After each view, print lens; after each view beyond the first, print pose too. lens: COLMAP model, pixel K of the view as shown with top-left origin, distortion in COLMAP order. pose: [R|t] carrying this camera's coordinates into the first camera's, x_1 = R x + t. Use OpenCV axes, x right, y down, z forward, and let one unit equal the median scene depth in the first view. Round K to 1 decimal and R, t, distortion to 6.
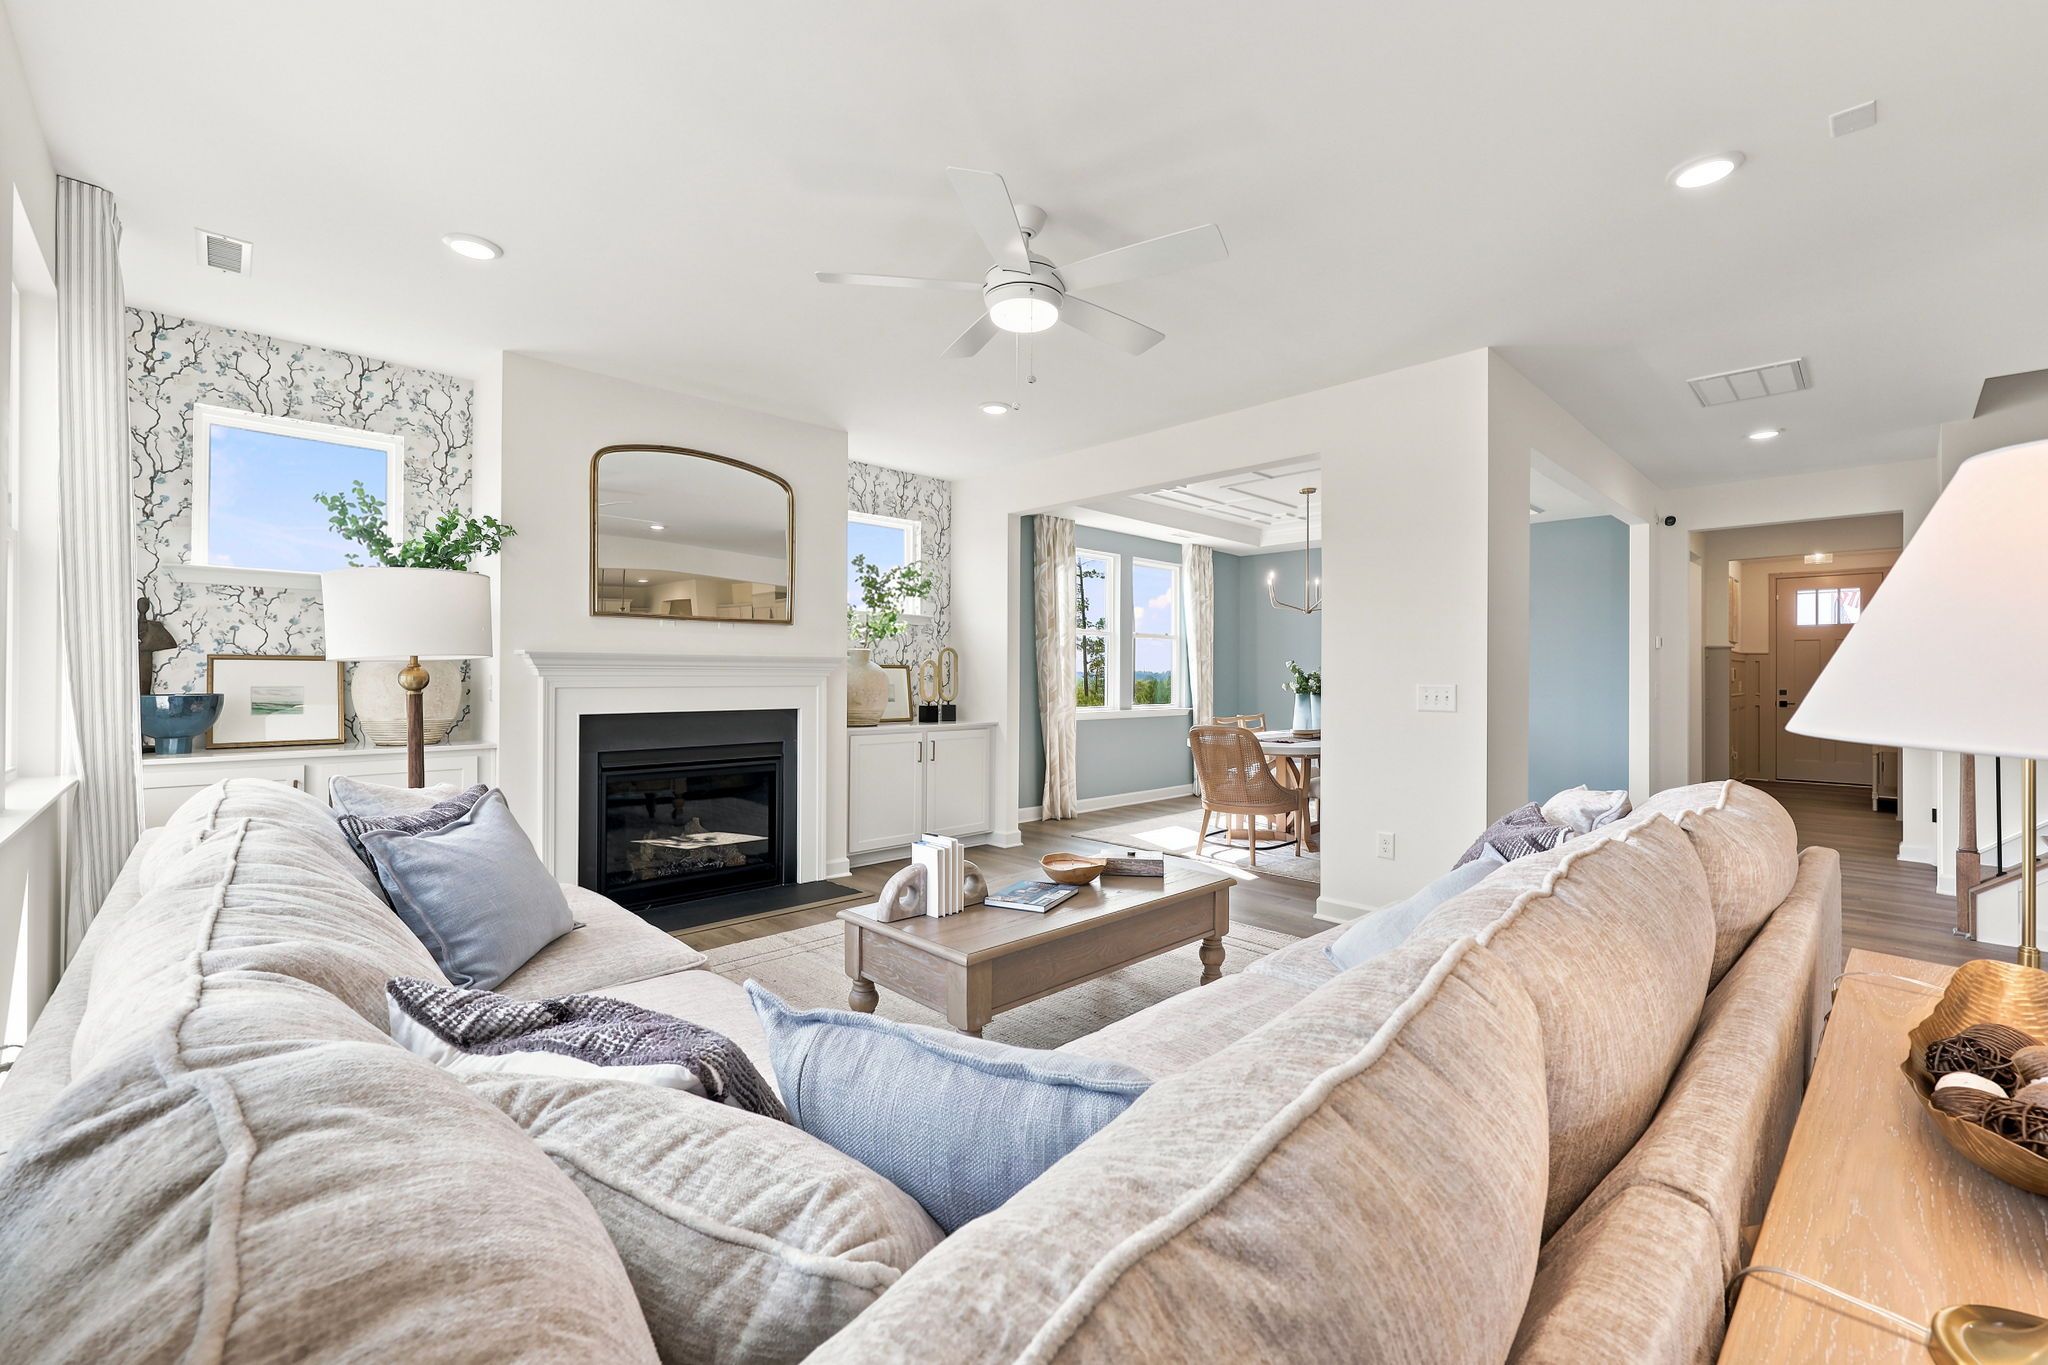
lens RADIAL K [[855.6, 0, 1039.6], [0, 855.6, 679.4], [0, 0, 1]] dist [-0.001752, -0.000221]
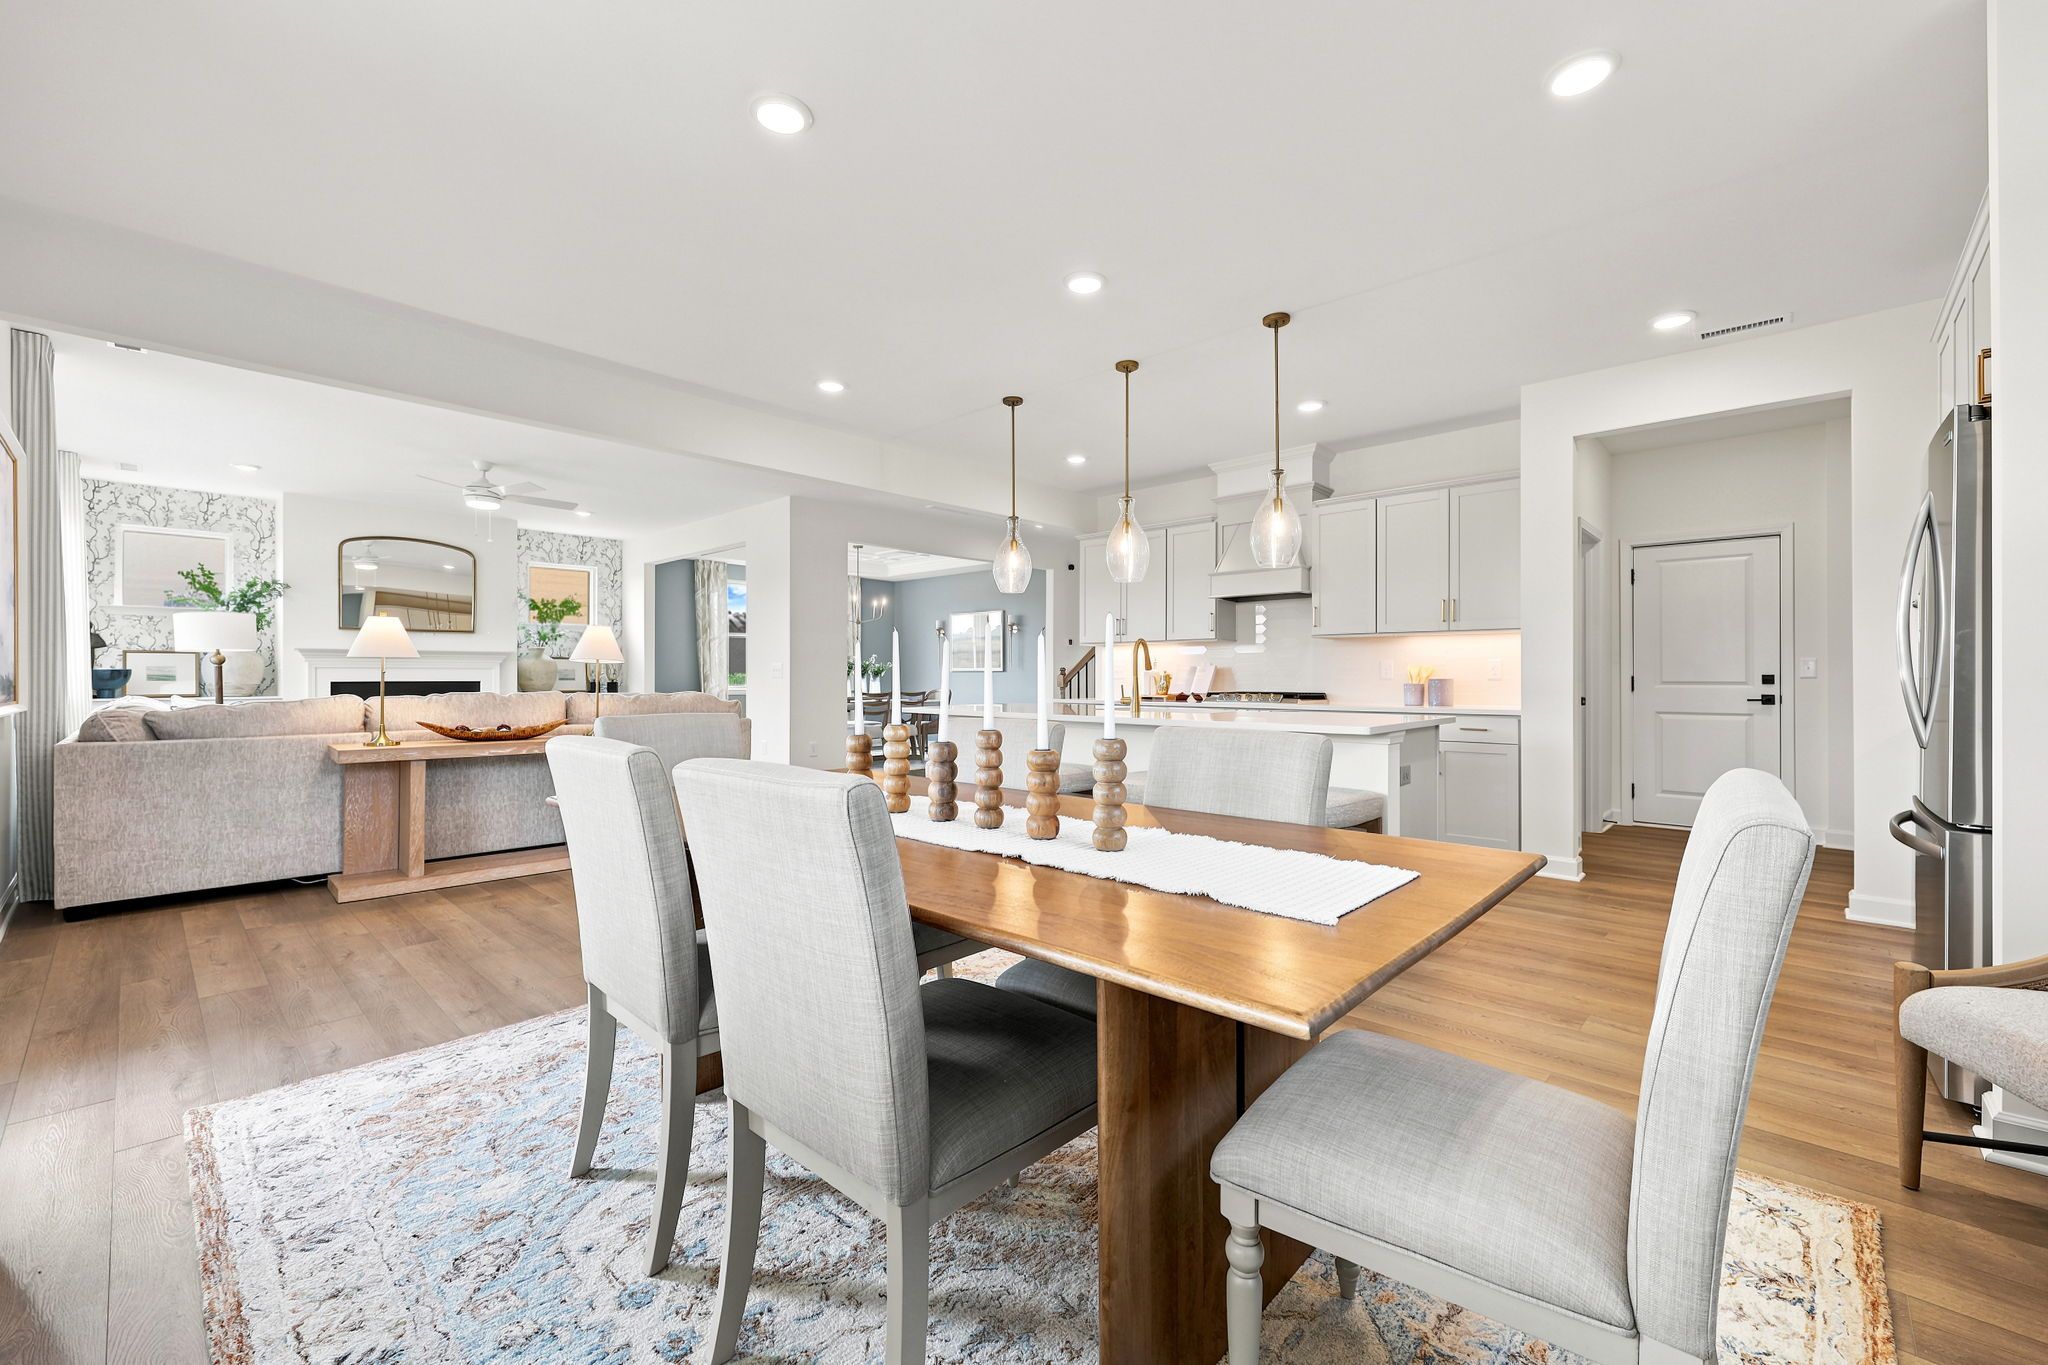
lens RADIAL K [[826.7, 0, 1008.5], [0, 826.7, 679.7], [0, 0, 1]] dist [0.003524, 0.000147]
pose [[0.999326, -0.002056, 0.036642, 0.743595], [0.001895, 0.999988, 0.004437, 0.026155], [-0.036651, -0.004365, 0.999319, -0.738240]]
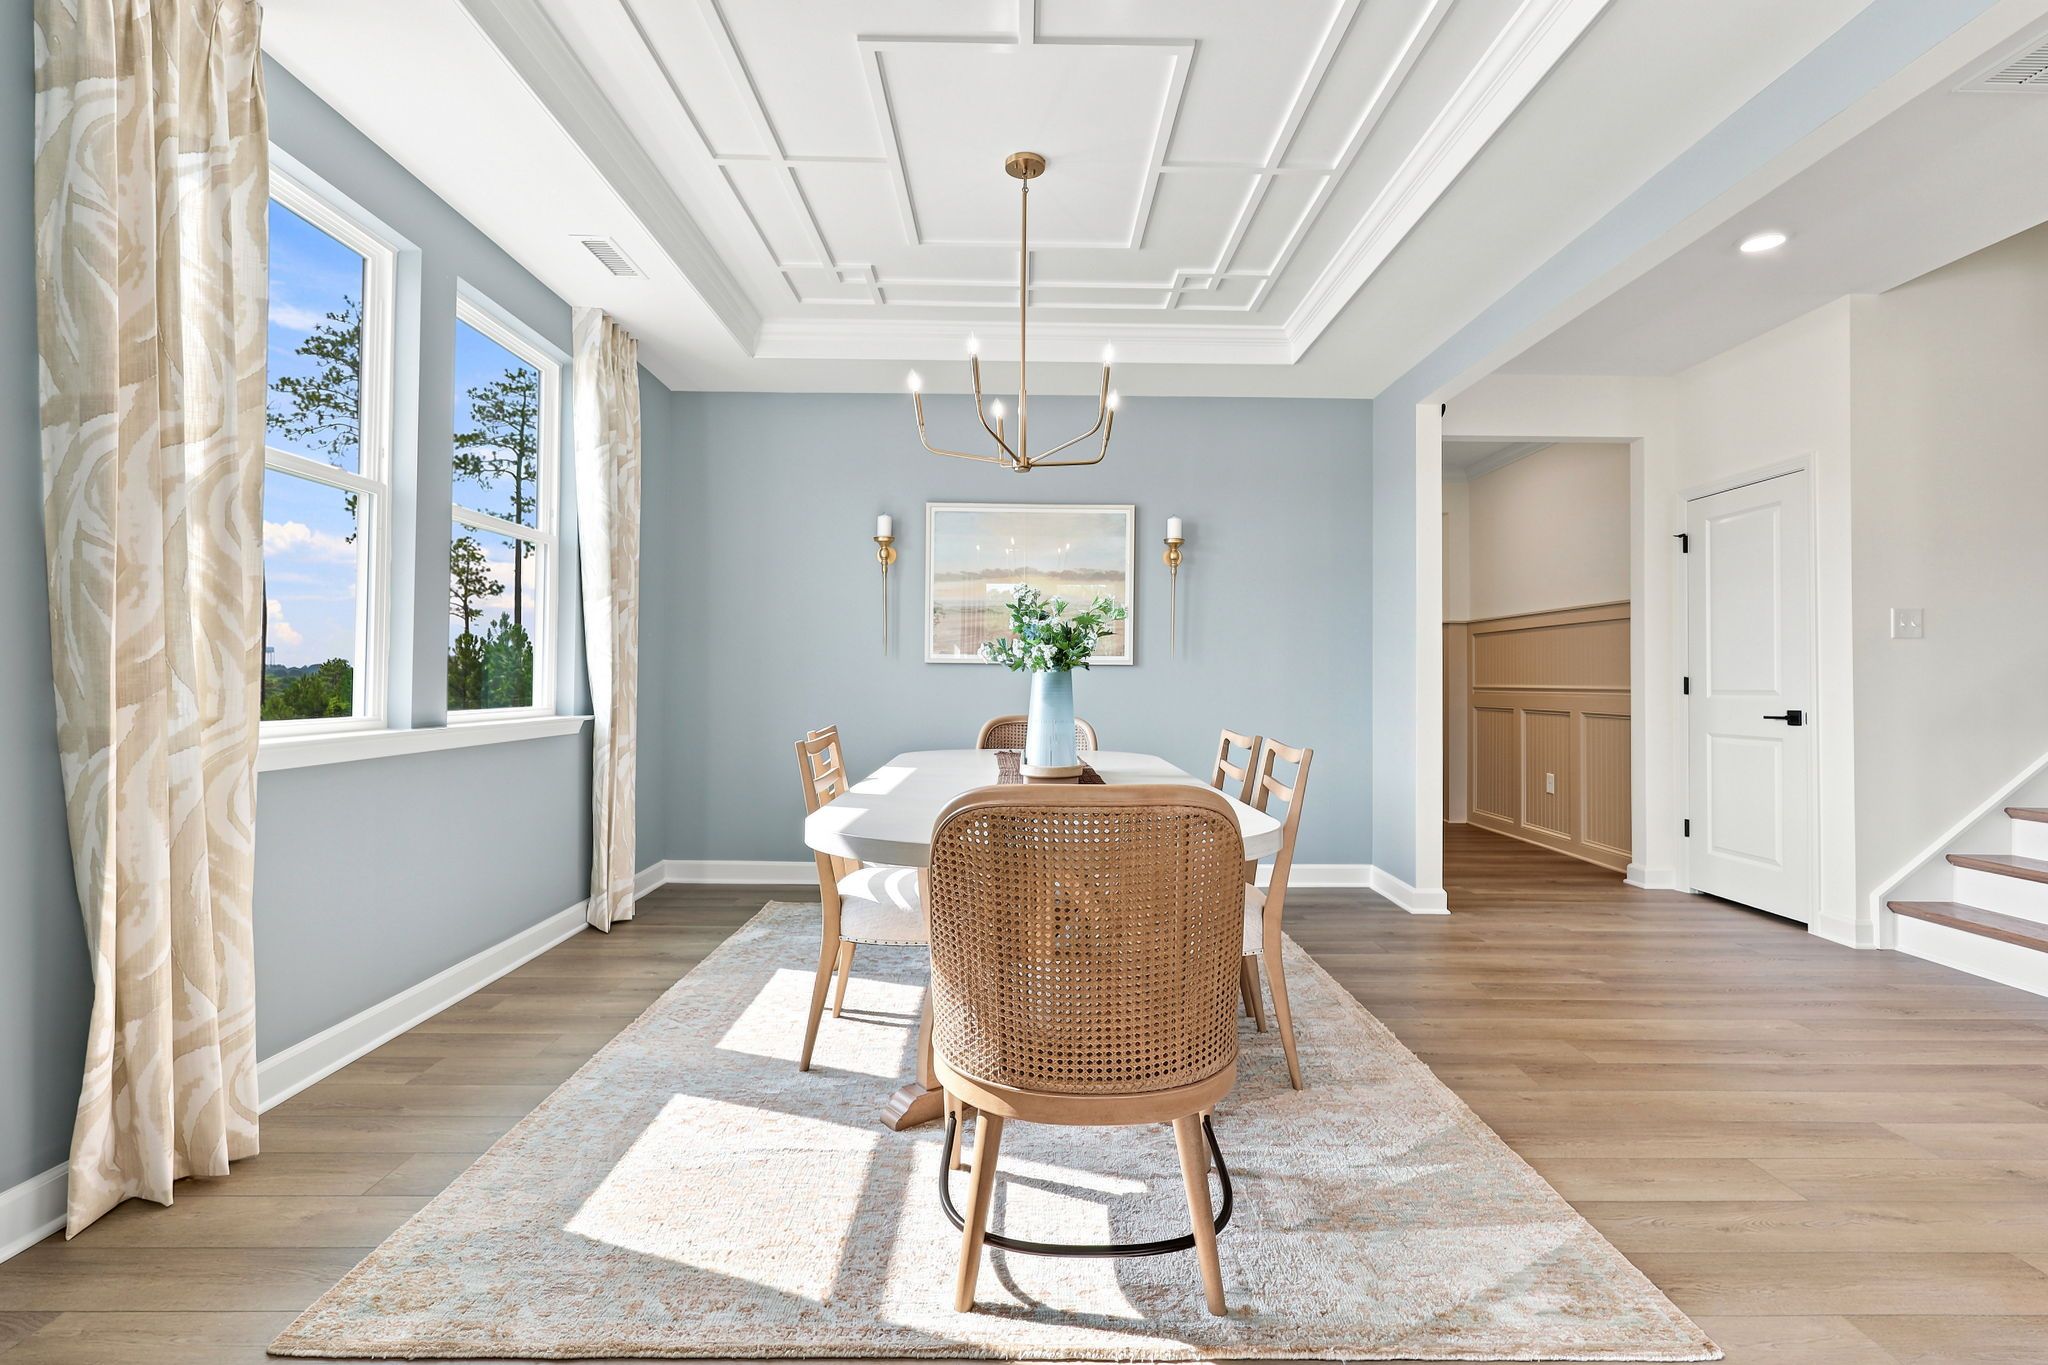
lens RADIAL K [[949.5, 0, 1024.8], [0, 949.5, 670.4], [0, 0, 1]] dist [-0.003479, -0.000293]
pose [[0.693622, 0.011496, 0.720247, -0.004078], [-0.000467, 0.999880, -0.015510, 0.030236], [-0.720339, 0.010422, 0.693544, 0.939109]]
